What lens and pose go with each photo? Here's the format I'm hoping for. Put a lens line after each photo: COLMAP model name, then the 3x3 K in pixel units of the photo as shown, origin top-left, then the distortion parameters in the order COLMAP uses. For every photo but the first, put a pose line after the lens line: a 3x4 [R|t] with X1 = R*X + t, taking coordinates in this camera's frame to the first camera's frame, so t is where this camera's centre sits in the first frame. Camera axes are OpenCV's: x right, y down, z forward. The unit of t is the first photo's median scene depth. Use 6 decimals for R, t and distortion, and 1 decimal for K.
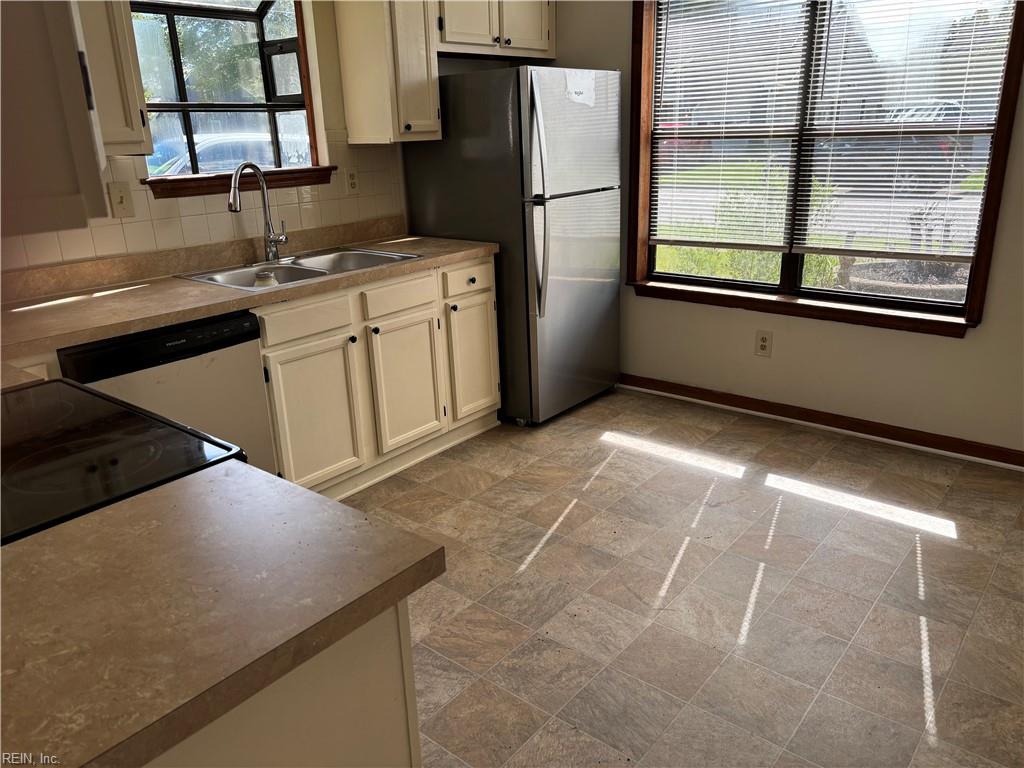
lens RADIAL K [[776.6, 0, 512.3], [0, 776.6, 375.7], [0, 0, 1]] dist [0.098970, -0.104113]
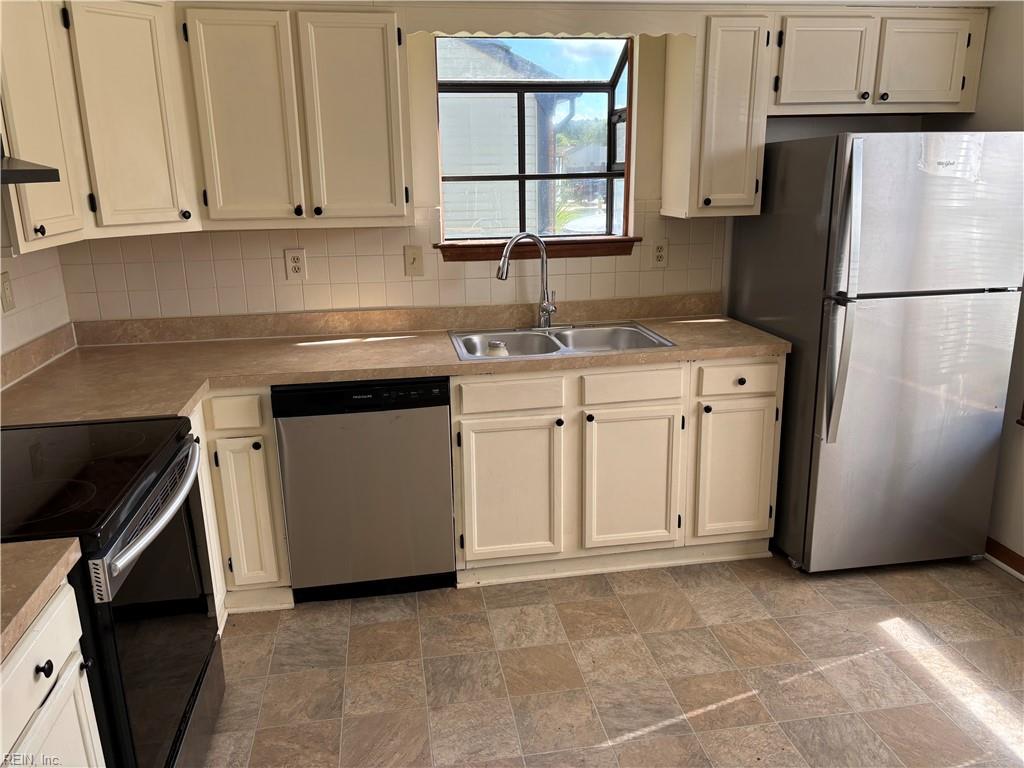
lens RADIAL K [[776.6, 0, 512.3], [0, 776.6, 375.7], [0, 0, 1]] dist [0.098970, -0.104113]
pose [[0.758276, 0.186059, -0.624819, 0.296166], [-0.209873, 0.977057, 0.036249, -0.110258], [0.617228, 0.103646, 0.779928, 0.190764]]
